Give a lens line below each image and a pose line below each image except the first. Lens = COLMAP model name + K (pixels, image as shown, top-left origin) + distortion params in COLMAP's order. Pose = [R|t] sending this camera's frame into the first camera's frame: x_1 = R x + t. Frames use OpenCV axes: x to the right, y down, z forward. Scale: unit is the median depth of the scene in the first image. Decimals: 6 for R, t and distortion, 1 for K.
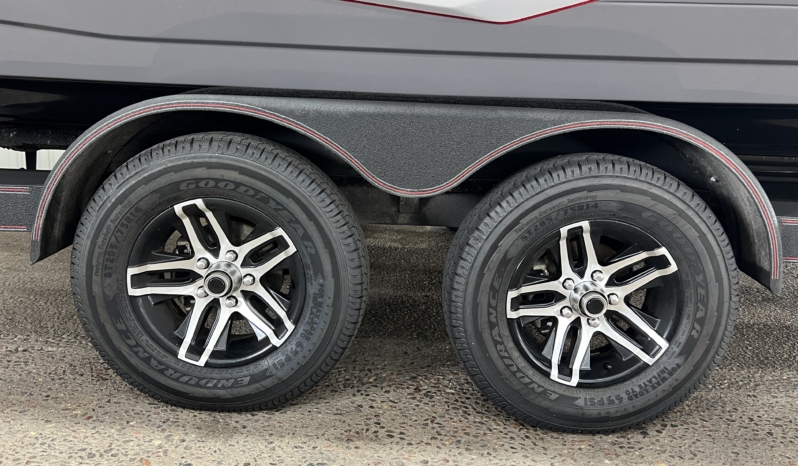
lens RADIAL K [[608.7, 0, 398.0], [0, 608.7, 262.9], [0, 0, 1]] dist [0.031676, -0.030530]
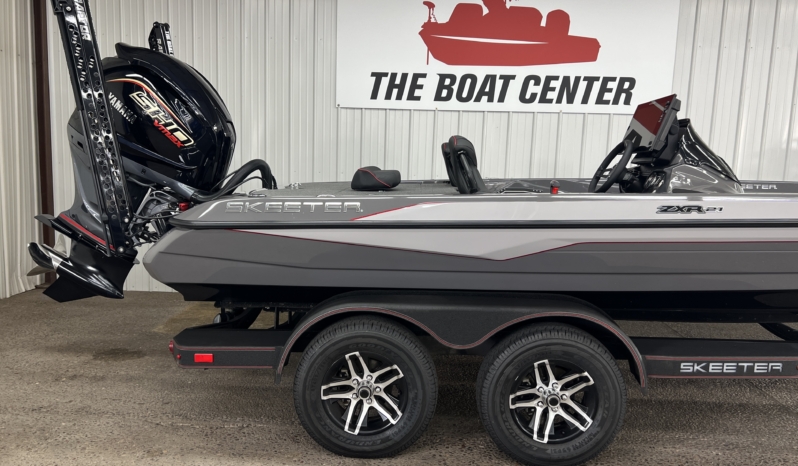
lens RADIAL K [[608.7, 0, 398.0], [0, 608.7, 262.9], [0, 0, 1]] dist [0.031676, -0.030530]
pose [[0.999310, -0.021057, -0.030611, -0.112579], [0.018096, 0.995411, -0.093967, -0.198533], [0.032449, 0.093348, 0.995105, -1.022464]]
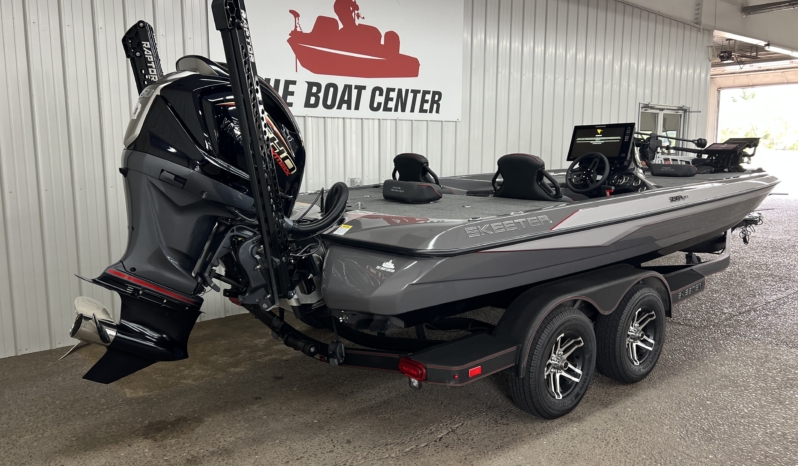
lens RADIAL K [[608.7, 0, 398.0], [0, 608.7, 262.9], [0, 0, 1]] dist [0.031676, -0.030530]
pose [[0.758461, -0.175731, 0.627579, -2.340682], [0.205922, 0.978248, 0.025057, -0.586111], [-0.618331, 0.110228, 0.778149, -0.607089]]
